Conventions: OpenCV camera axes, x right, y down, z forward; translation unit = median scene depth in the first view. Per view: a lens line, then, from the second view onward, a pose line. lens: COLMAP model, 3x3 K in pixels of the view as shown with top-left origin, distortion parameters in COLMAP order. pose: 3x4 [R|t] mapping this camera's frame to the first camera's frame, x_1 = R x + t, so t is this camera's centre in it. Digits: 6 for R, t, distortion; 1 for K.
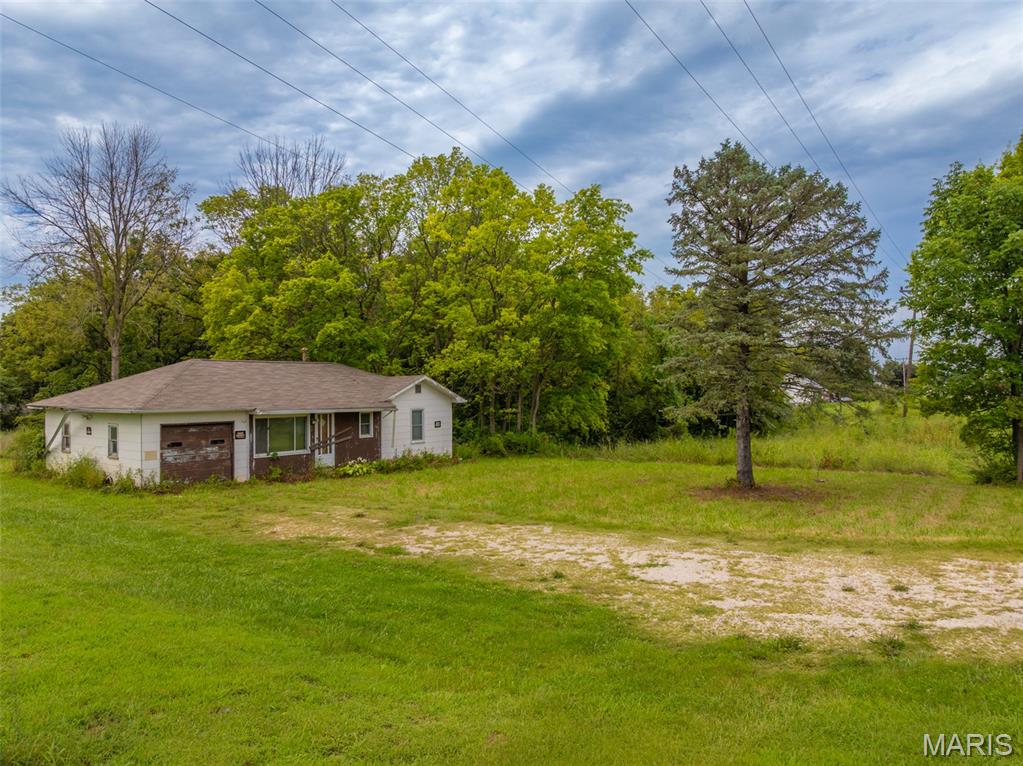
lens RADIAL K [[725.1, 0, 517.1], [0, 725.1, 373.4], [0, 0, 1]] dist [-0.043437, 0.013337]
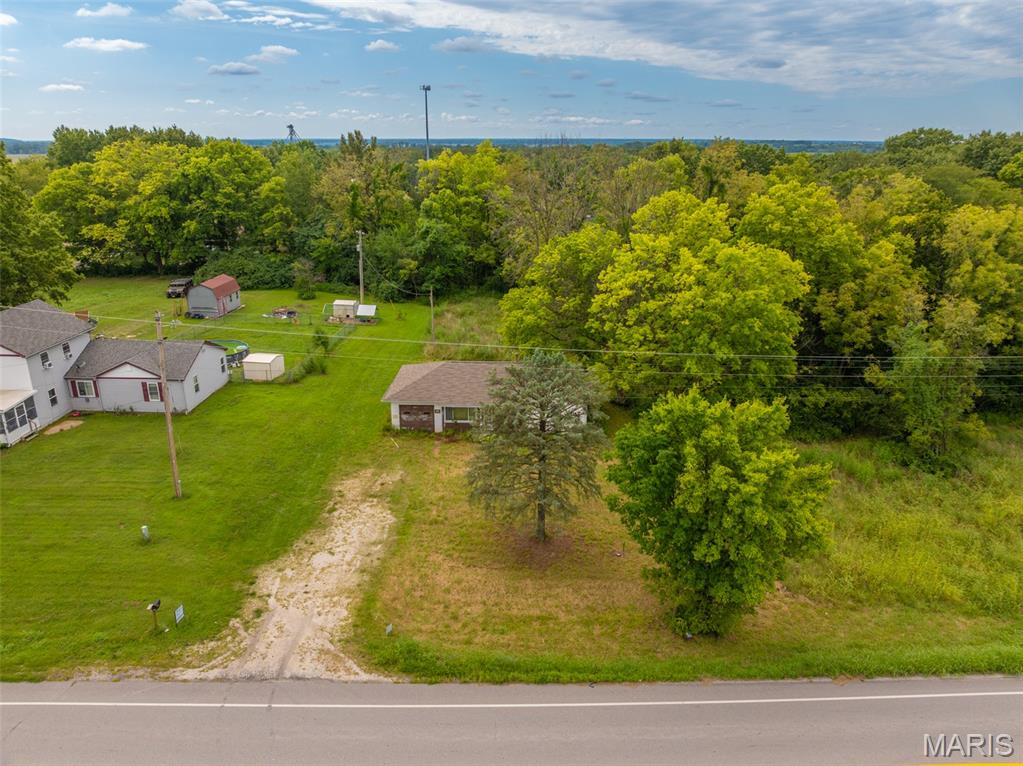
lens RADIAL K [[705.8, 0, 520.7], [0, 705.8, 384.0], [0, 0, 1]] dist [-0.038593, -0.000249]
pose [[0.586303, 0.274401, -0.762202, 1.355104], [-0.001262, 0.941192, 0.337869, -0.709335], [0.810091, -0.197131, 0.552171, 0.056345]]
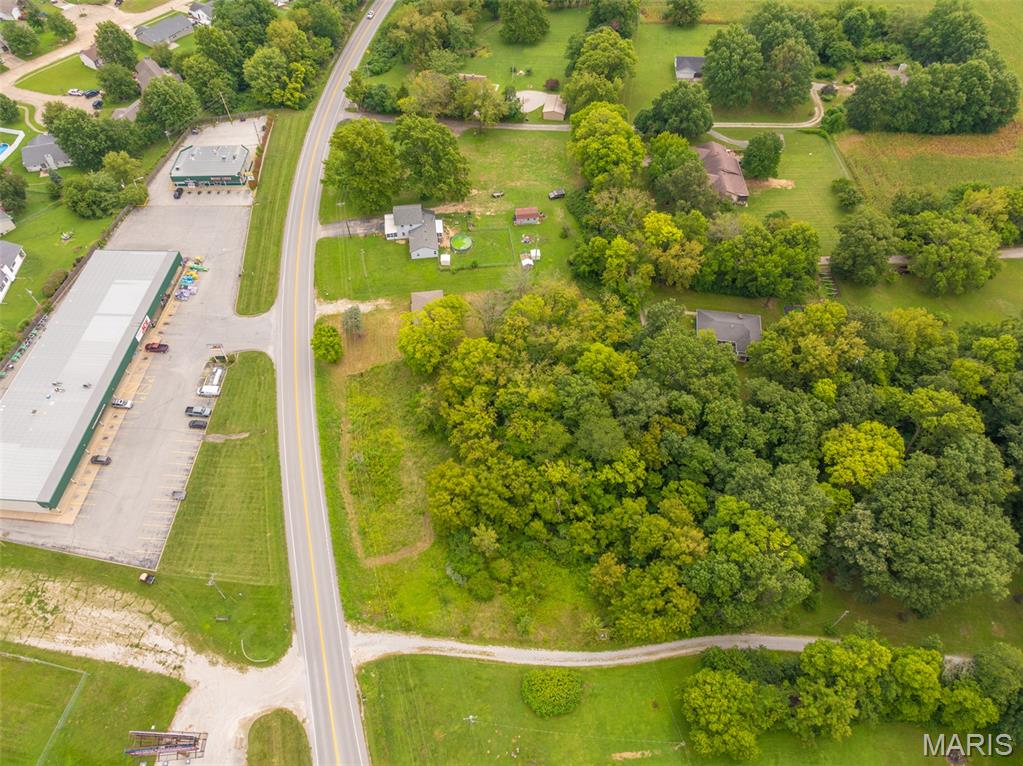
lens RADIAL K [[725.1, 0, 517.1], [0, 725.1, 373.4], [0, 0, 1]] dist [-0.043437, 0.013337]
pose [[-0.706711, 0.567090, -0.423047, 2.608200], [0.012766, 0.608068, 0.793783, -5.768345], [0.707387, 0.555574, -0.436968, 5.700501]]
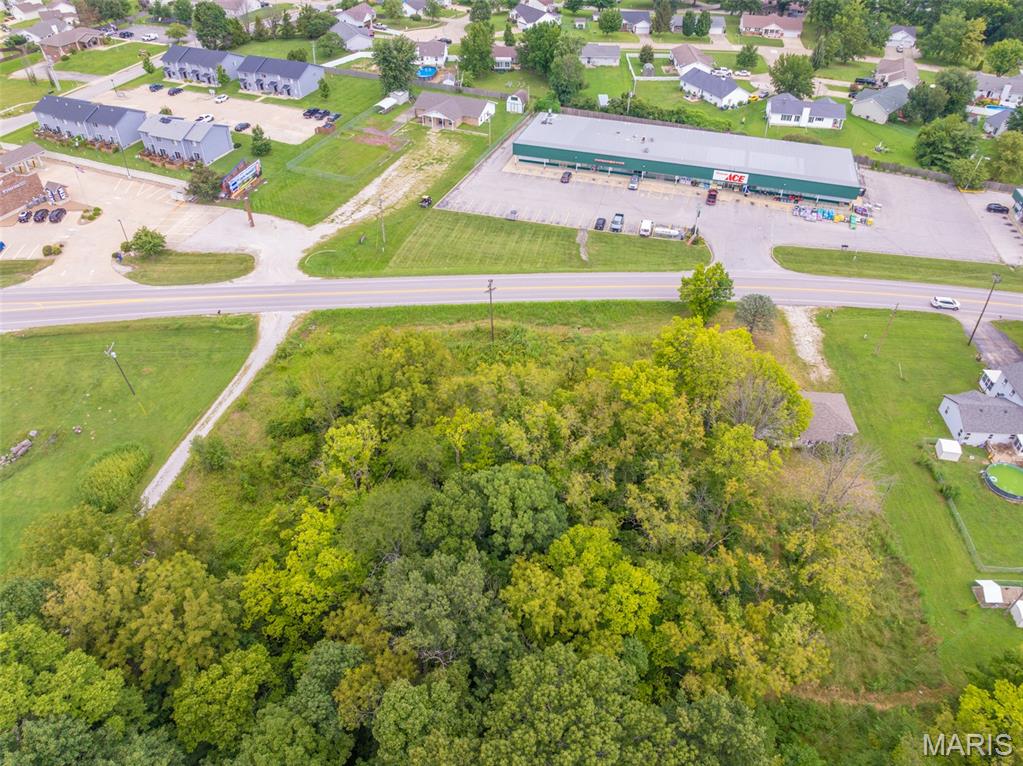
lens RADIAL K [[725.1, 0, 517.1], [0, 725.1, 373.4], [0, 0, 1]] dist [-0.043437, 0.013337]
pose [[-0.545422, -0.525838, 0.652694, -2.206318], [-0.010880, 0.783097, 0.621804, -2.804017], [-0.838091, 0.332044, -0.432839, 4.443119]]
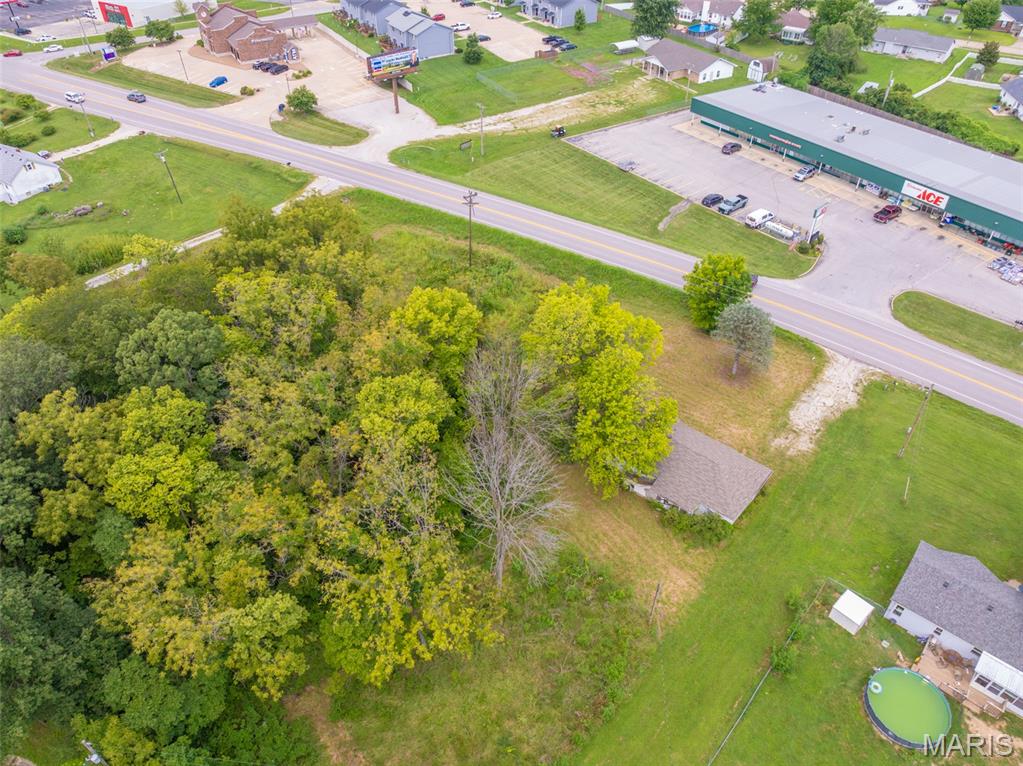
lens RADIAL K [[725.1, 0, 517.1], [0, 725.1, 373.4], [0, 0, 1]] dist [-0.043437, 0.013337]
pose [[0.062960, -0.623456, 0.779320, -2.623400], [-0.014456, 0.780217, 0.625342, -2.139575], [-0.997911, -0.050637, 0.040109, 1.830529]]
